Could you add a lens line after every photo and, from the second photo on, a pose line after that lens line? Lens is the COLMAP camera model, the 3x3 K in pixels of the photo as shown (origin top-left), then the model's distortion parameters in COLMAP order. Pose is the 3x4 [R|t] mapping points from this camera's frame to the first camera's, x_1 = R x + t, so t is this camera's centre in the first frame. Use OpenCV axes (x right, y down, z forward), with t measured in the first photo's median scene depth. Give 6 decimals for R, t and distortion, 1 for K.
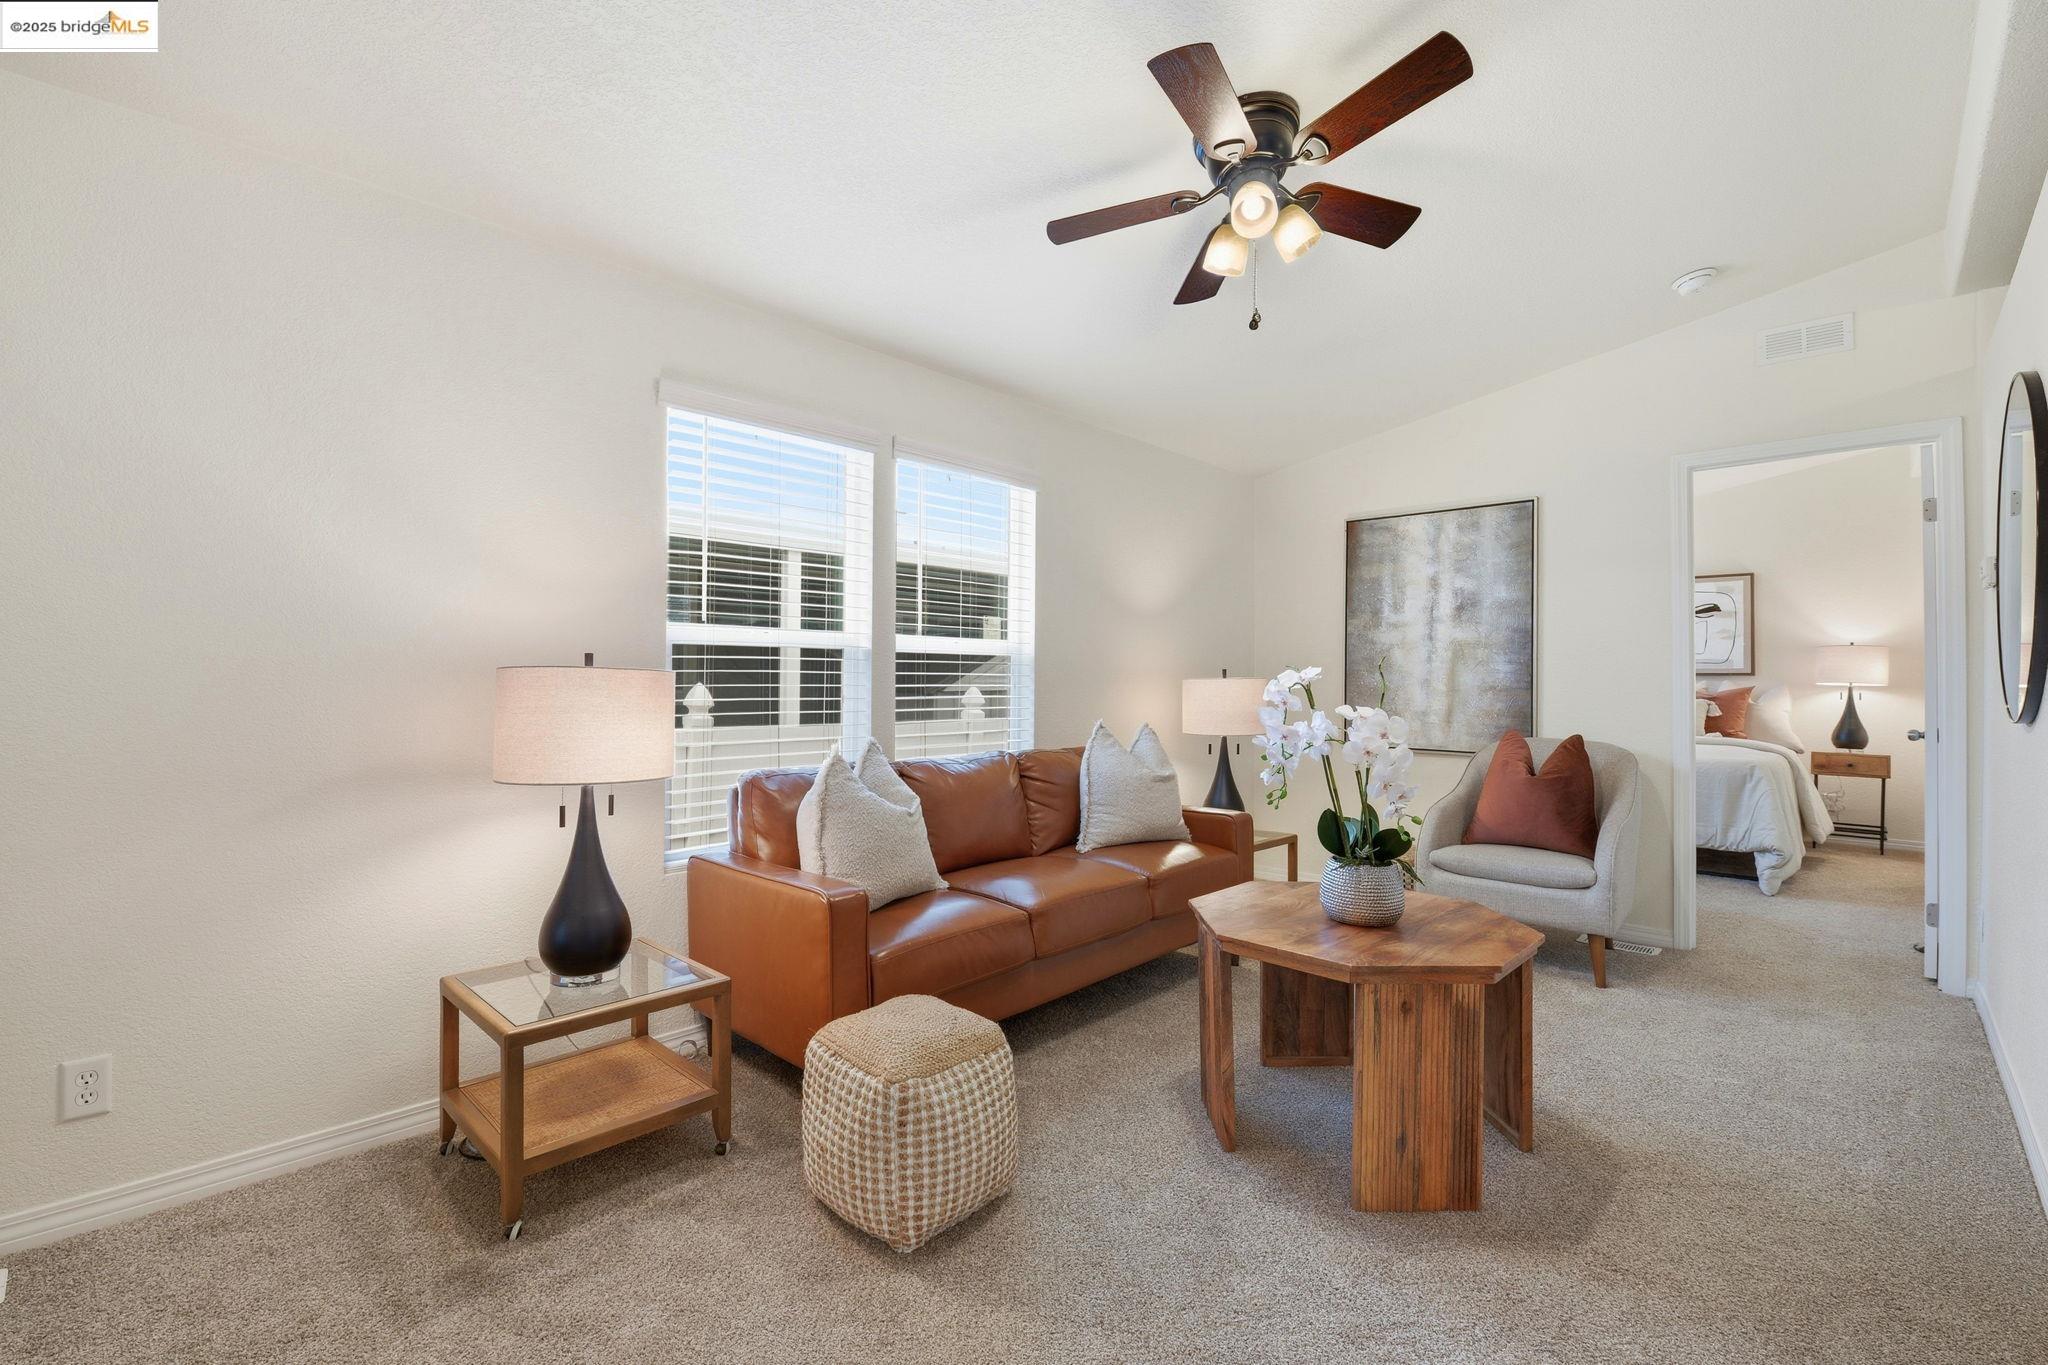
lens RADIAL K [[894.6, 0, 1012.5], [0, 894.6, 671.8], [0, 0, 1]] dist [-0.011766, -0.005578]
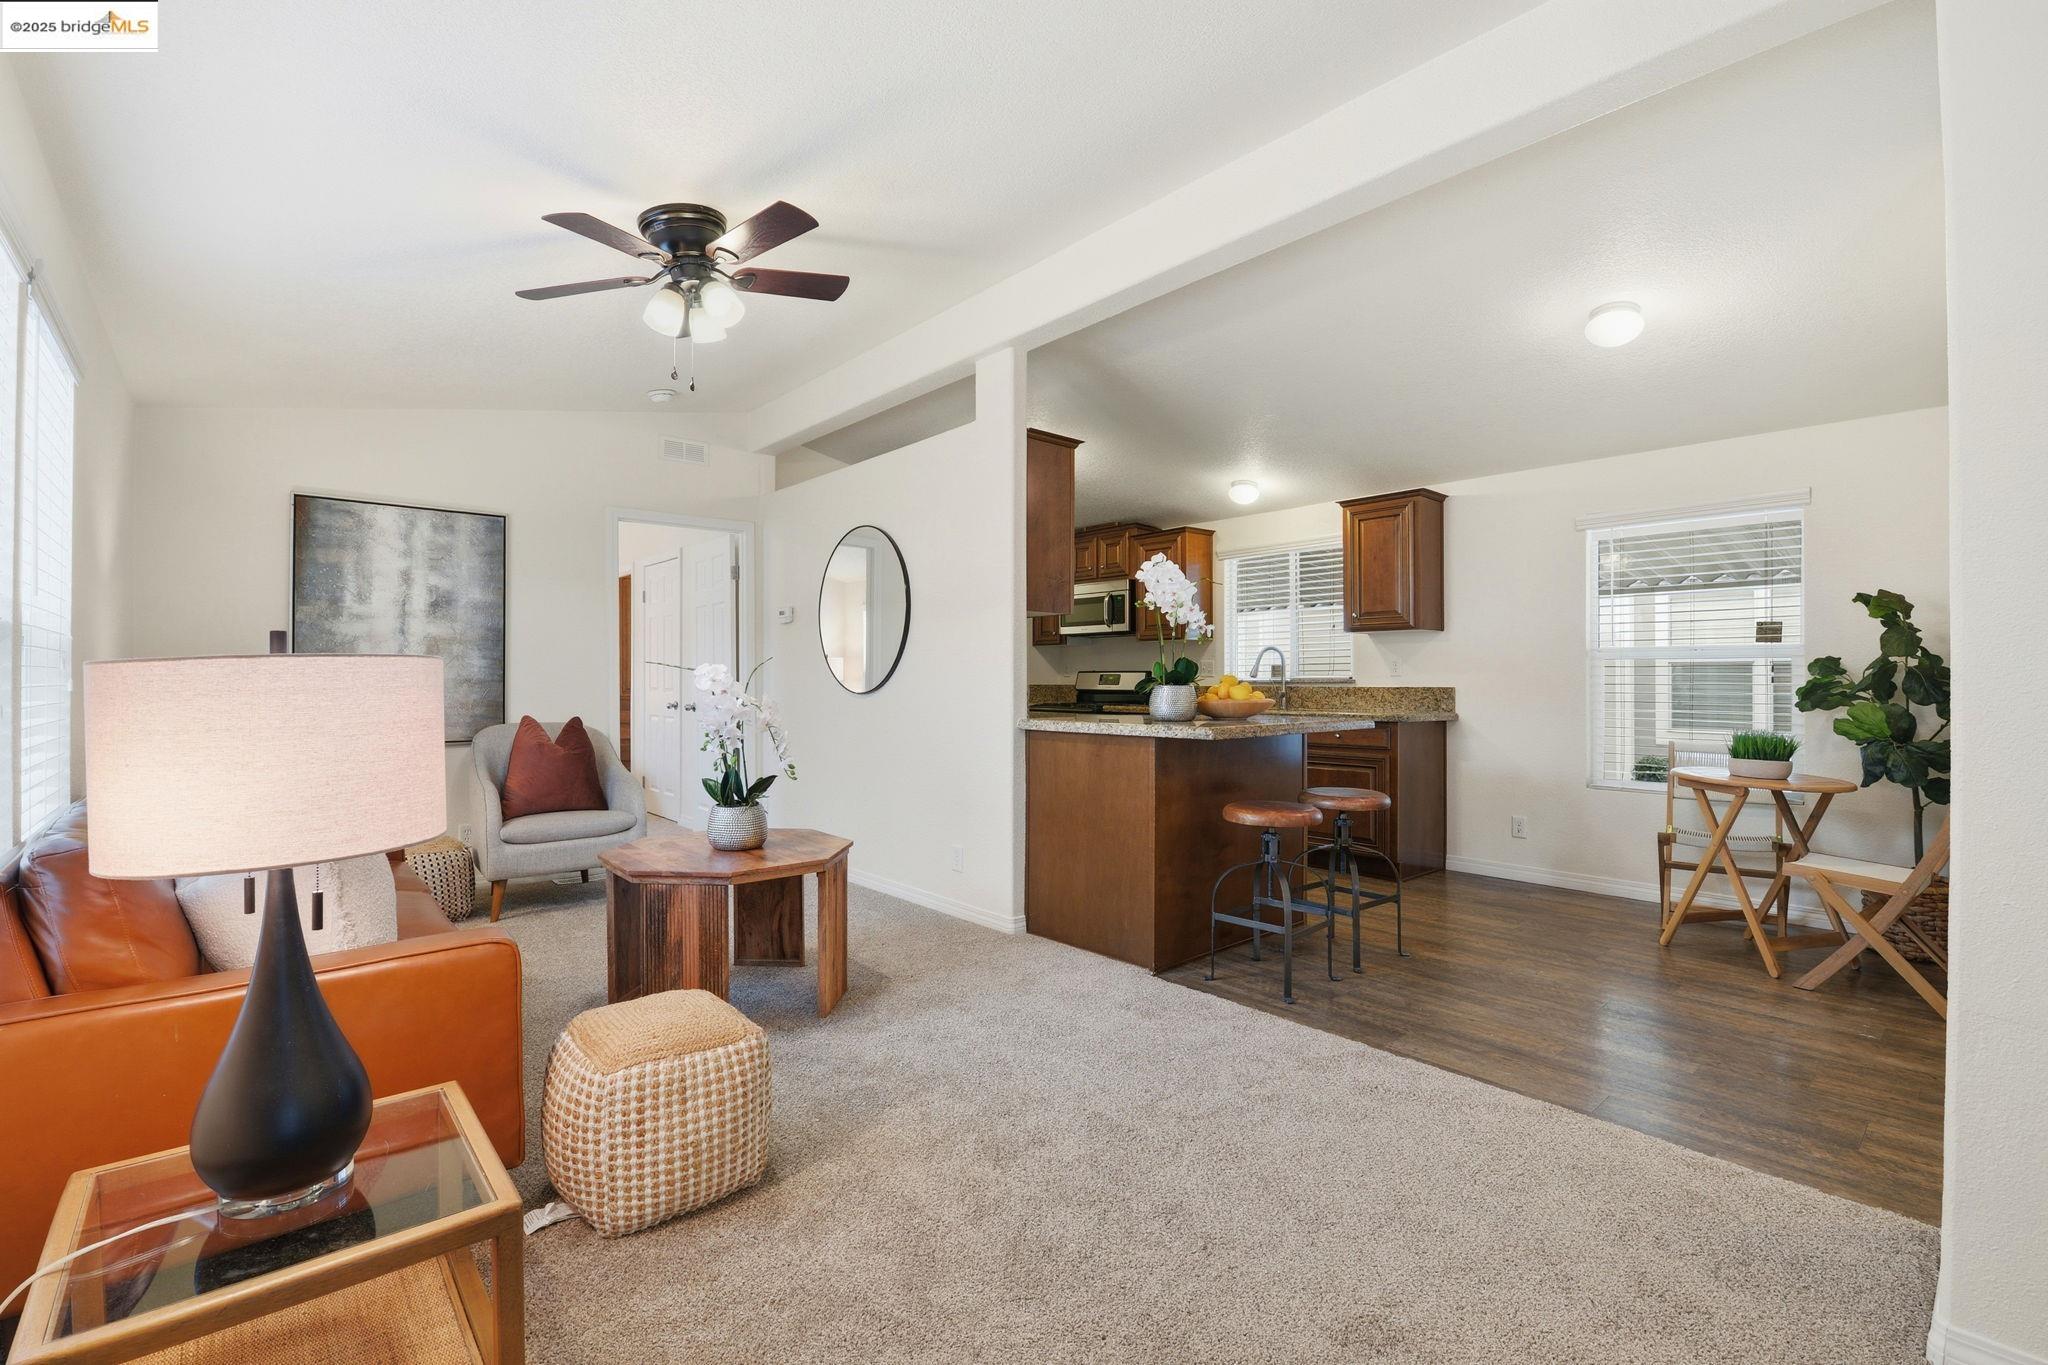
lens RADIAL K [[894.6, 0, 1020.8], [0, 894.6, 678.5], [0, 0, 1]] dist [-0.011766, -0.005578]
pose [[0.081387, -0.007867, 0.996652, -0.486958], [-0.008642, 0.999926, 0.008598, 0.000099], [-0.996645, -0.009313, 0.081313, 0.233309]]
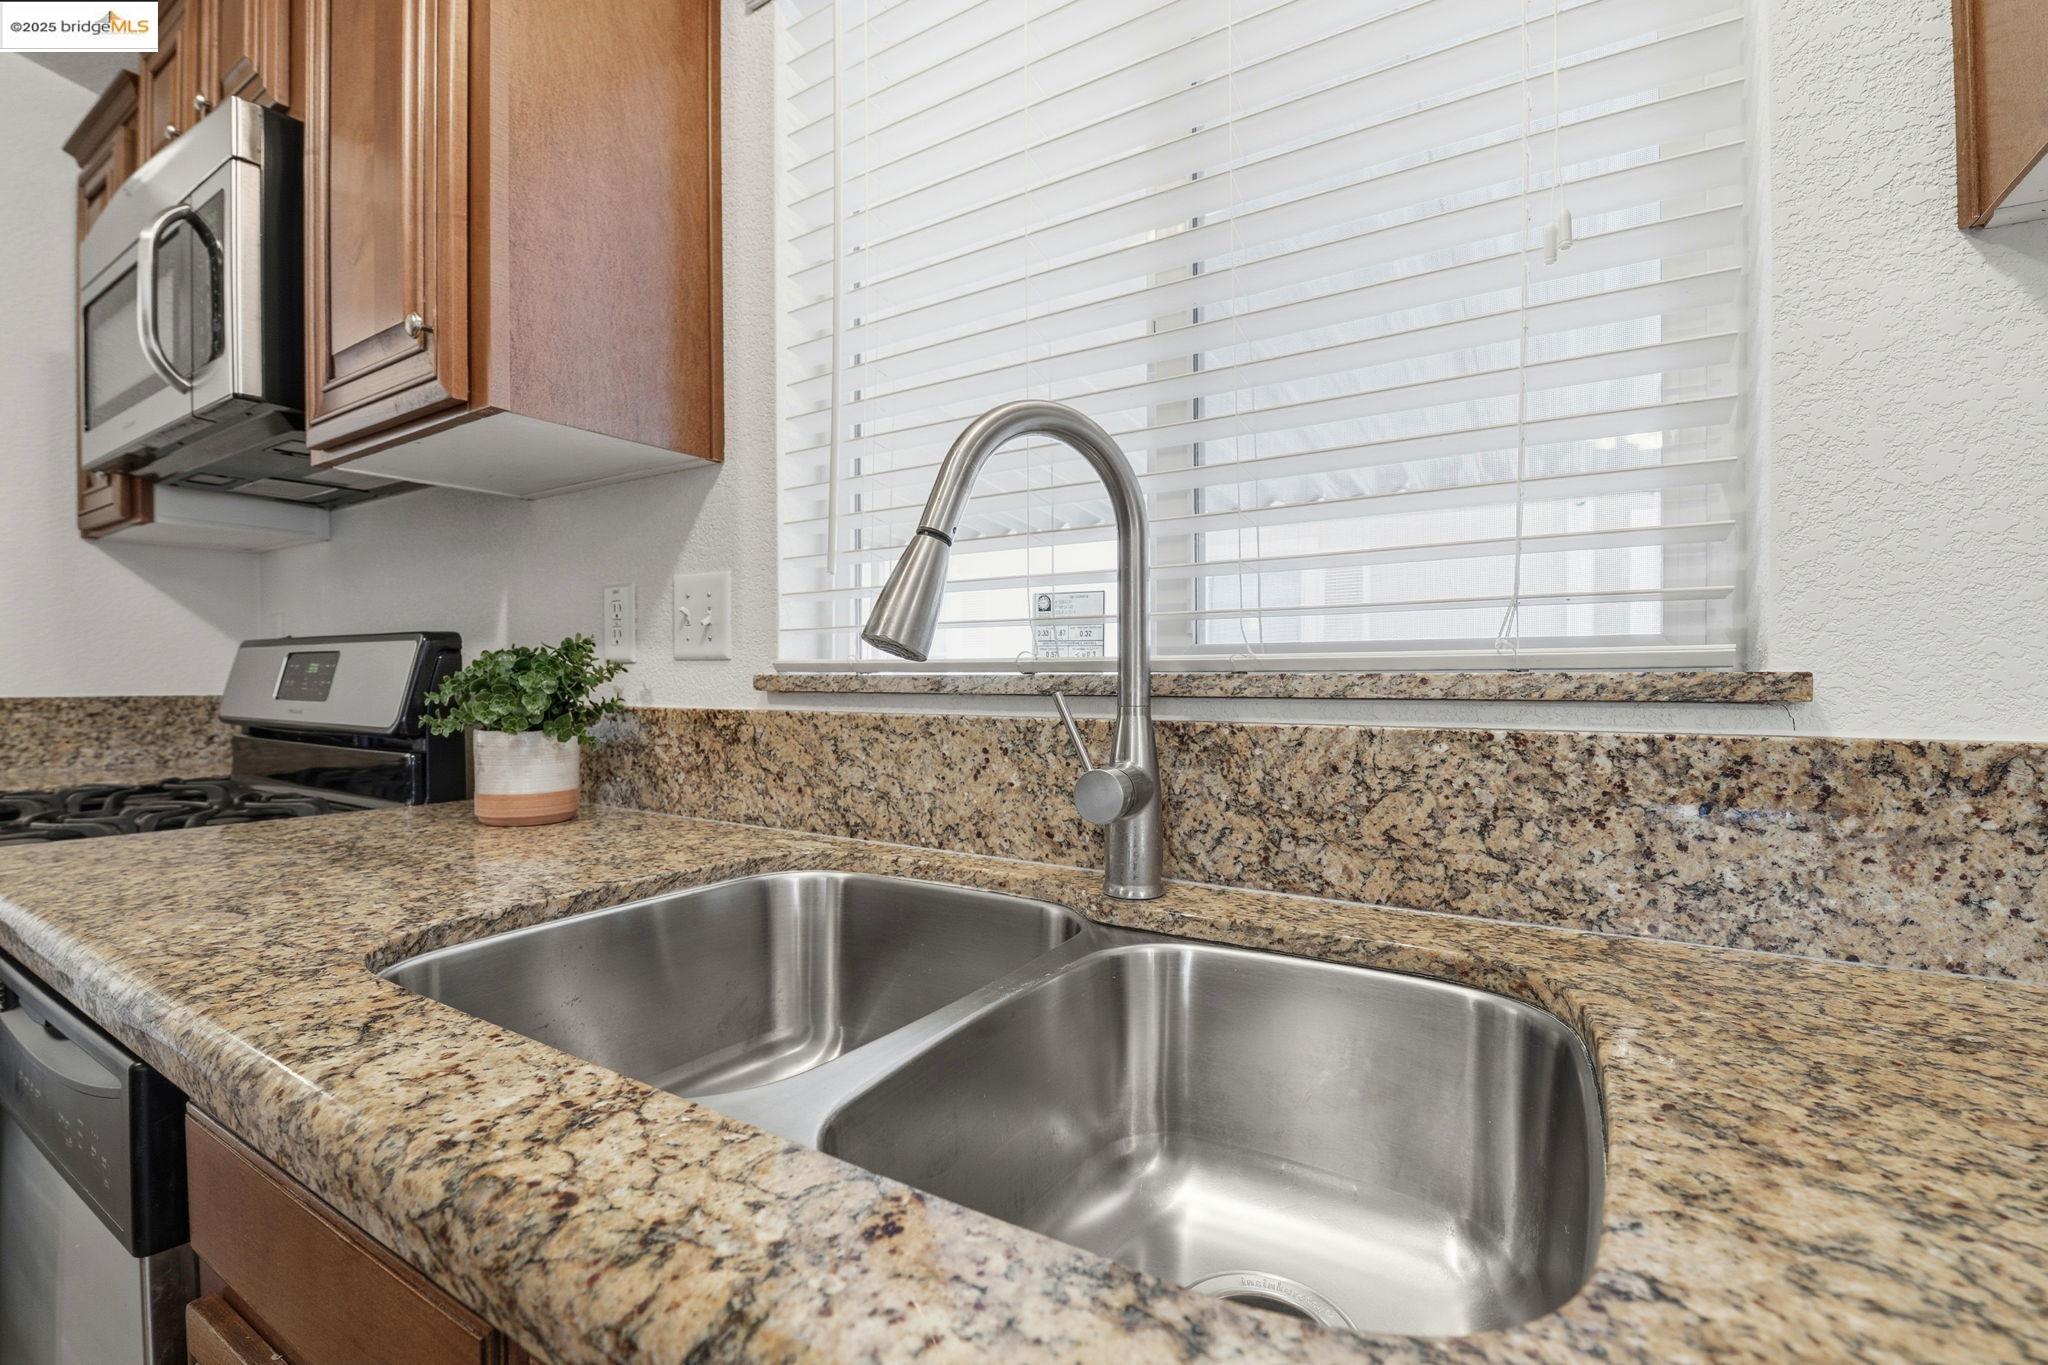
lens RADIAL K [[894.6, 0, 1024.5], [0, 894.6, 687.4], [0, 0, 1]] dist [-0.011766, -0.005578]
pose [[-0.221941, -0.023959, 0.974766, 0.784215], [-0.008643, 0.999707, 0.022604, 0.009463], [-0.975022, -0.003408, -0.222083, -0.002818]]
